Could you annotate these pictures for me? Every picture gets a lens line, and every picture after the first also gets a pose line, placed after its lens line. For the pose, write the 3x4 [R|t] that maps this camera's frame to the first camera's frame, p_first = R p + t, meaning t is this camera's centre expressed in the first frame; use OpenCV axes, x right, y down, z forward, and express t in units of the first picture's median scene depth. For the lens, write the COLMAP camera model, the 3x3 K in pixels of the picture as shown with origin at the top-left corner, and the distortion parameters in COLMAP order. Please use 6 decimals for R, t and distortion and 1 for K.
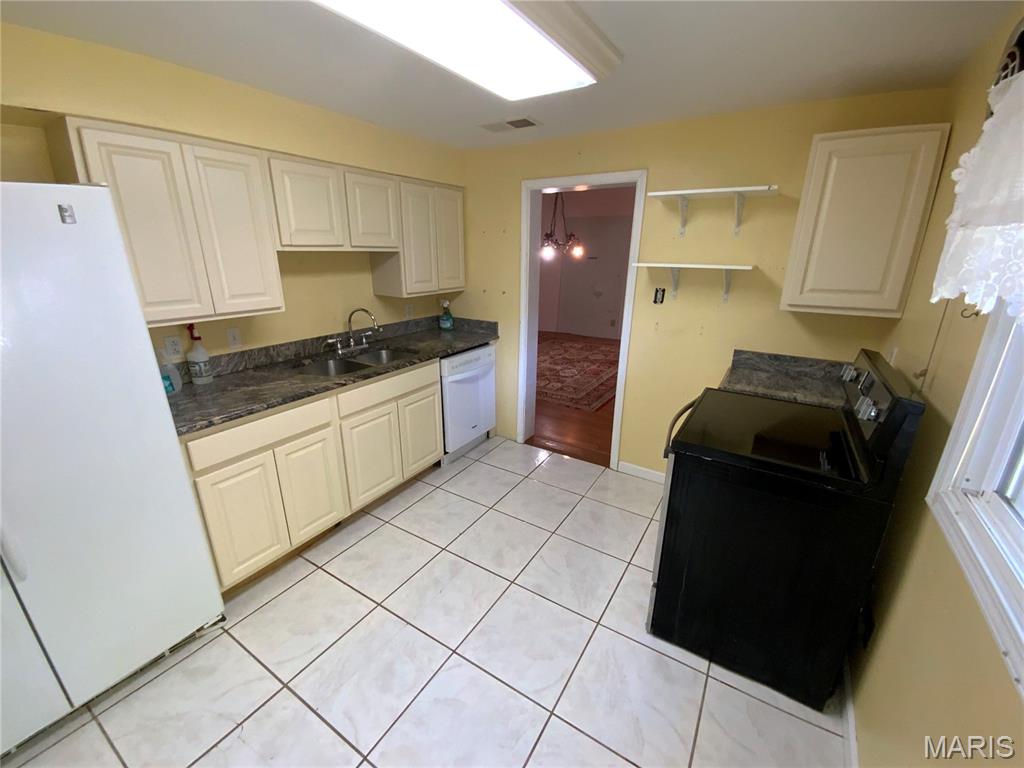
lens RADIAL K [[418.6, 0, 514.5], [0, 418.6, 385.2], [0, 0, 1]] dist [-0.002473, -0.004524]
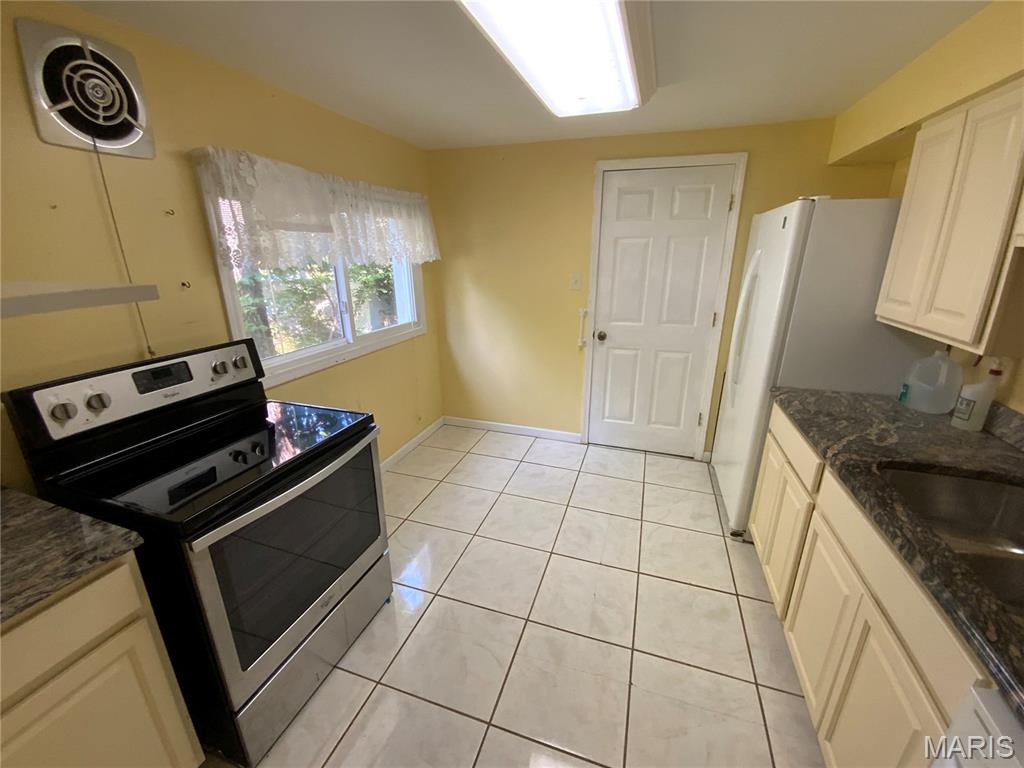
lens RADIAL K [[418.6, 0, 510.7], [0, 418.6, 391.4], [0, 0, 1]] dist [-0.002473, -0.004524]
pose [[-0.974128, 0.063898, -0.216774, 0.181267], [-0.075847, 0.811126, 0.579933, -0.413530], [0.212887, 0.581371, -0.785294, 1.349912]]
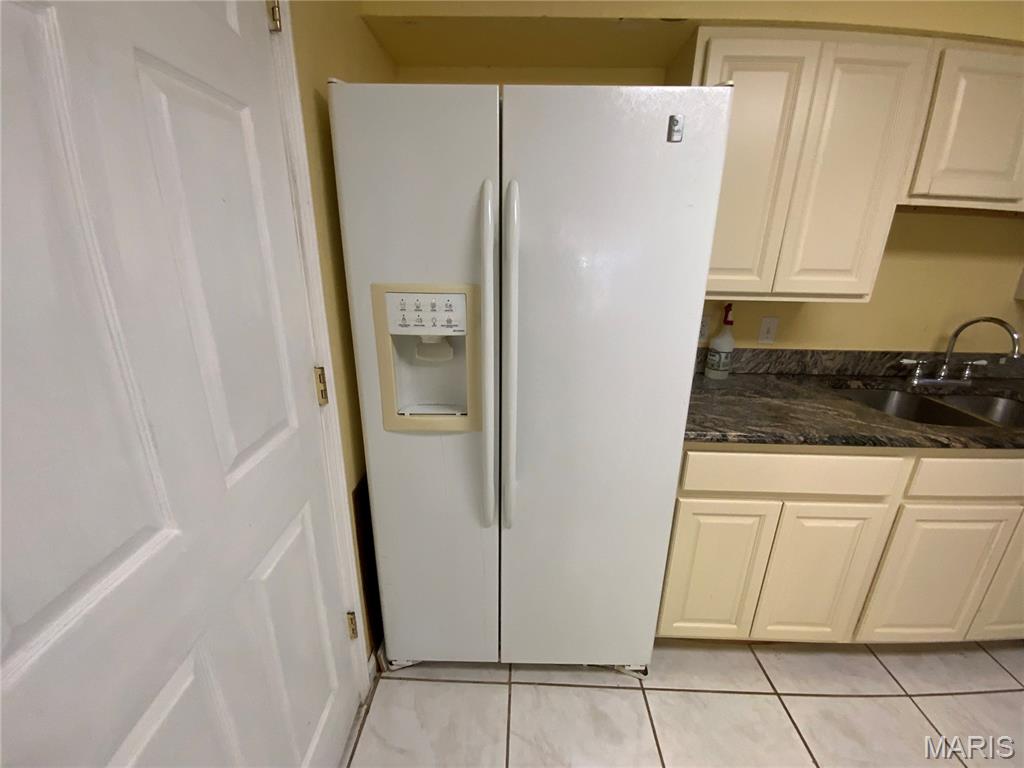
lens RADIAL K [[418.6, 0, 510.3], [0, 418.6, 387.1], [0, 0, 1]] dist [-0.002473, -0.004524]
pose [[0.500330, 0.270488, -0.822500, -0.268961], [-0.276028, 0.950213, 0.144579, 0.004586], [0.820657, 0.154696, 0.550083, 0.226877]]
